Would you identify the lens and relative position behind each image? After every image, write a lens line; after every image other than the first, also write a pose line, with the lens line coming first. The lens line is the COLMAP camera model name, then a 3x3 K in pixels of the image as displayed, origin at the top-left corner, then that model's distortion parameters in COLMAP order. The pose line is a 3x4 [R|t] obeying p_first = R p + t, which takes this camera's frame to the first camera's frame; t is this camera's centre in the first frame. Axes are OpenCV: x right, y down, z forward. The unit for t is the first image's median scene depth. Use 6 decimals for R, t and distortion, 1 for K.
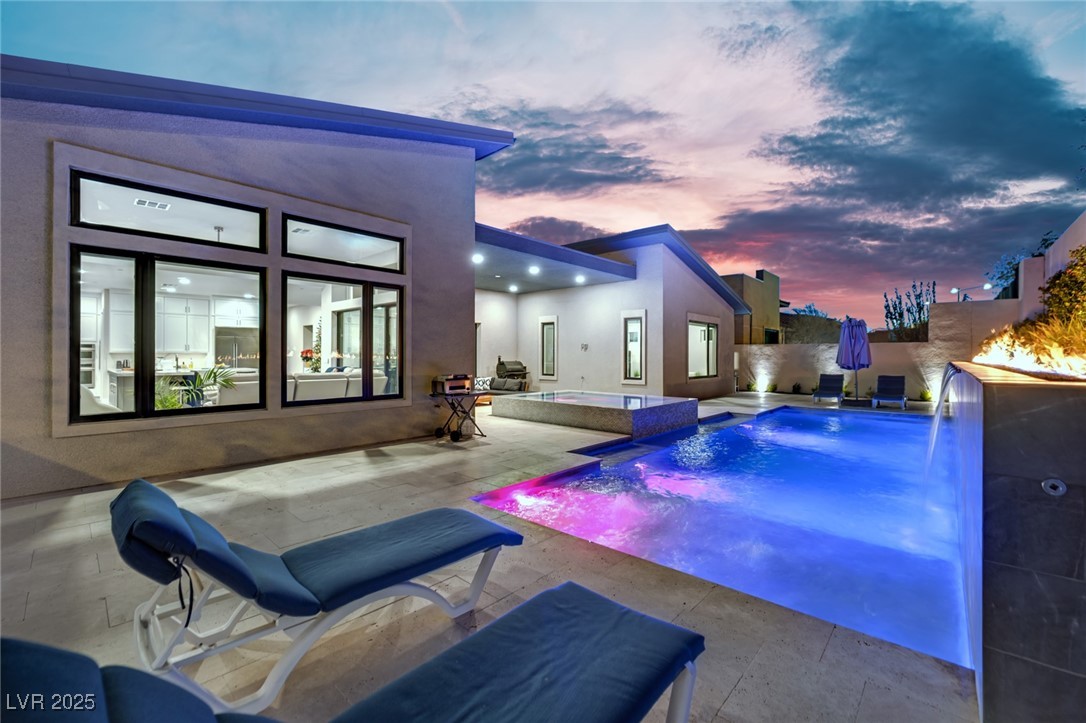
lens RADIAL K [[447.1, 0, 544.5], [0, 447.1, 358.0], [0, 0, 1]] dist [-0.020412, 0.000221]
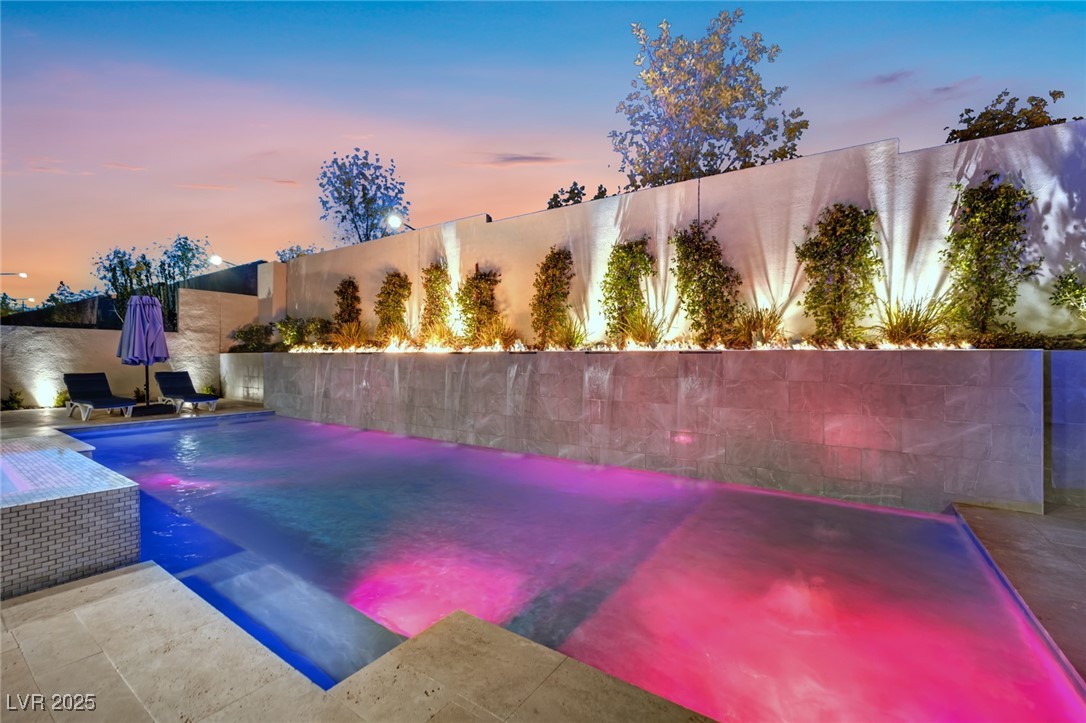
lens RADIAL K [[447.1, 0, 544.5], [0, 447.1, 358.0], [0, 0, 1]] dist [-0.020412, 0.000221]
pose [[-0.140982, -0.005234, 0.989998, -0.091965], [-0.000582, 0.999986, 0.005204, 0.009366], [-0.990012, 0.000158, -0.140983, 0.398717]]
